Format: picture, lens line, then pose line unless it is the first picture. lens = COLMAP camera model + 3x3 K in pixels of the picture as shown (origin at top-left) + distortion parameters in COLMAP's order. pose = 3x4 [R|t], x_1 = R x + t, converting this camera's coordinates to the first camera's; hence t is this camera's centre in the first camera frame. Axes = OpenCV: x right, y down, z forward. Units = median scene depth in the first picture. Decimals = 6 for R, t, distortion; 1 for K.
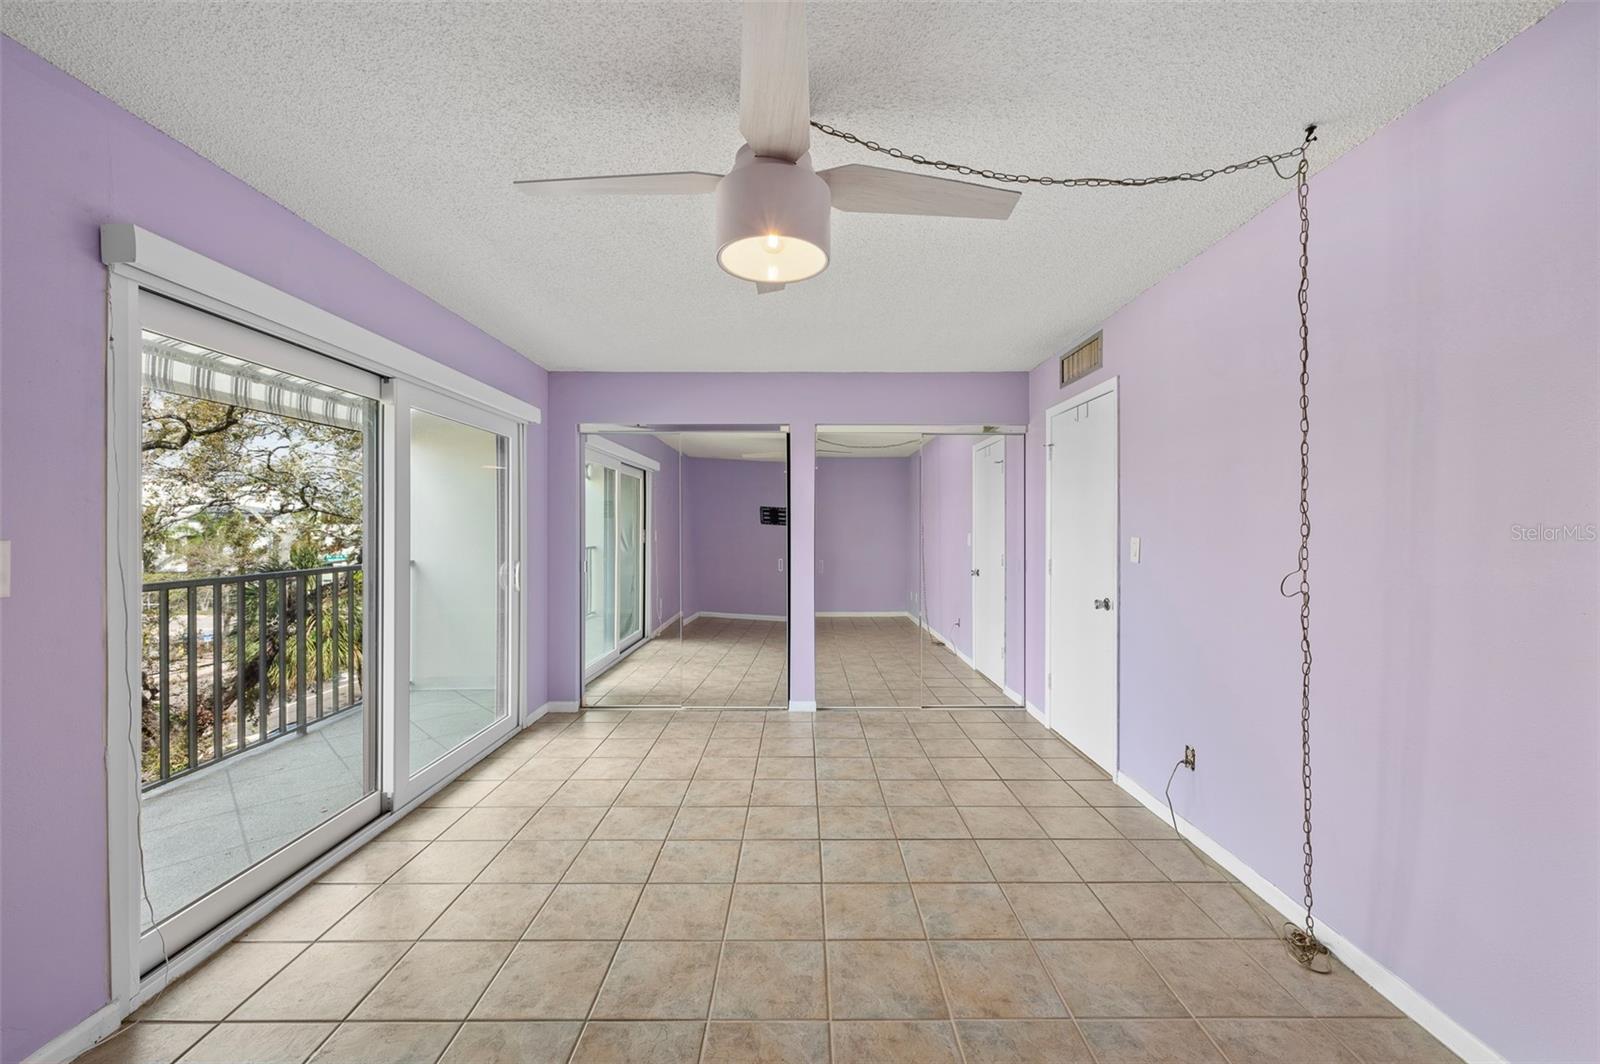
lens RADIAL K [[635.1, 0, 804.0], [0, 635.1, 529.4], [0, 0, 1]] dist [-0.001826, 0.000155]
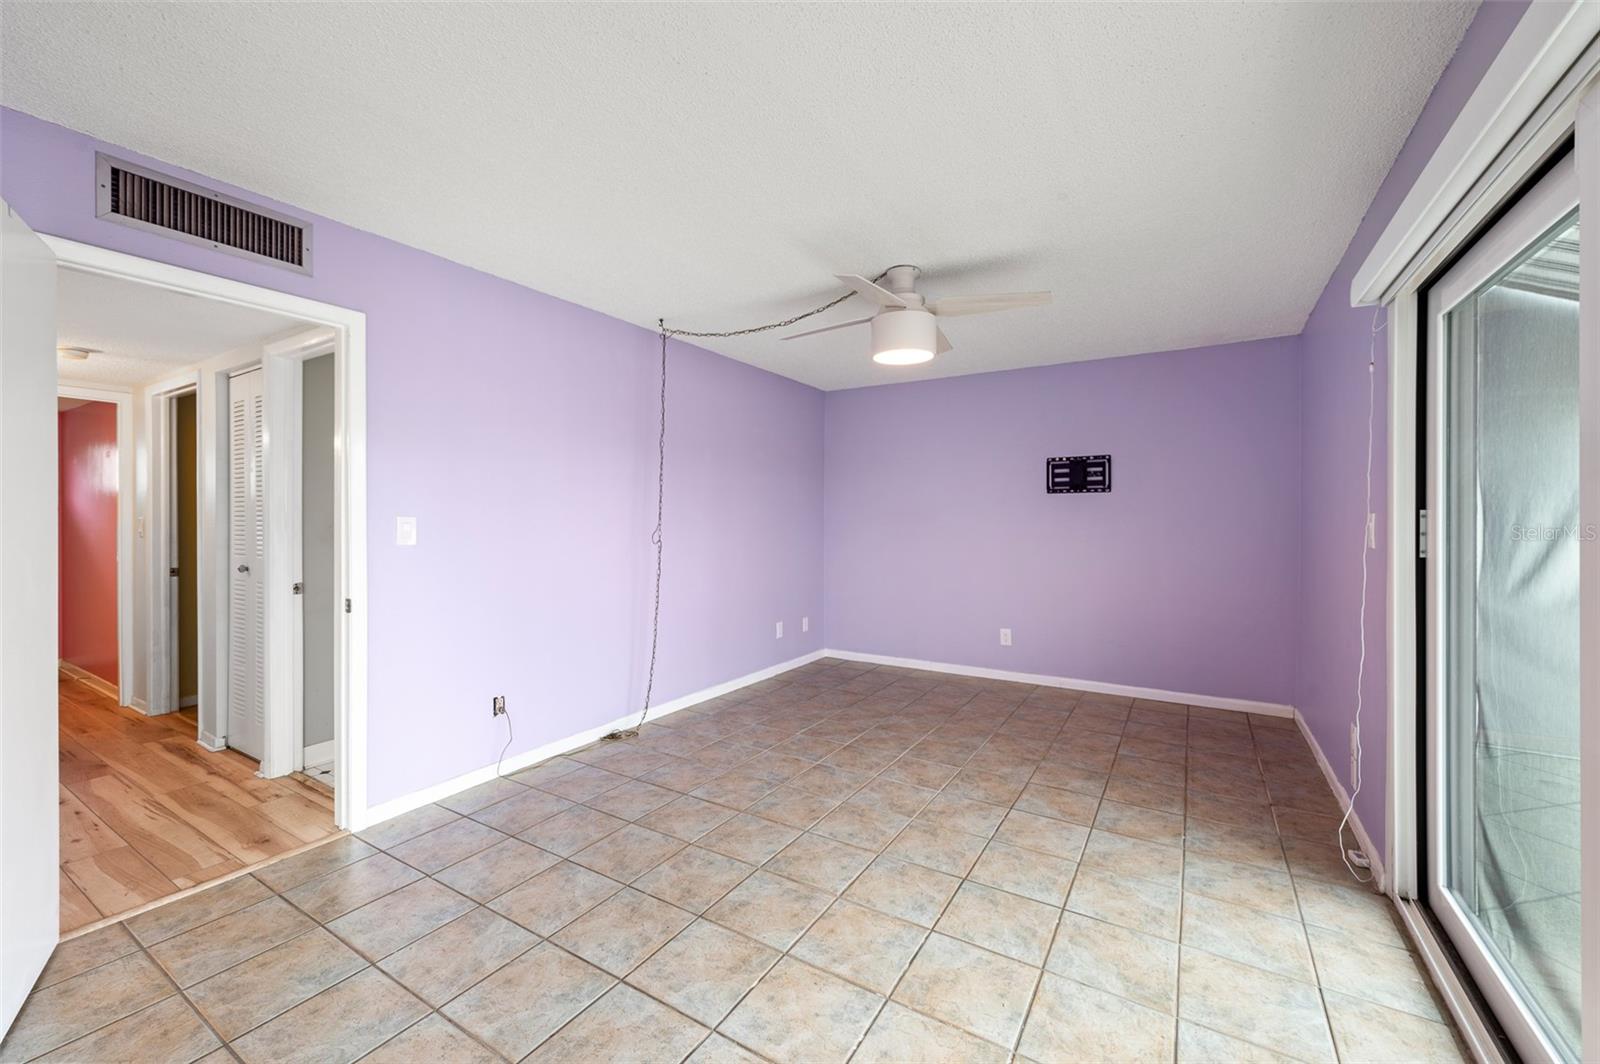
lens RADIAL K [[635.1, 0, 804.0], [0, 635.1, 529.4], [0, 0, 1]] dist [-0.001826, 0.000155]
pose [[-0.850378, -0.008912, 0.526096, -0.517284], [-0.000787, 0.999877, 0.015666, 0.020206], [-0.526171, 0.012908, -0.850281, 1.848877]]
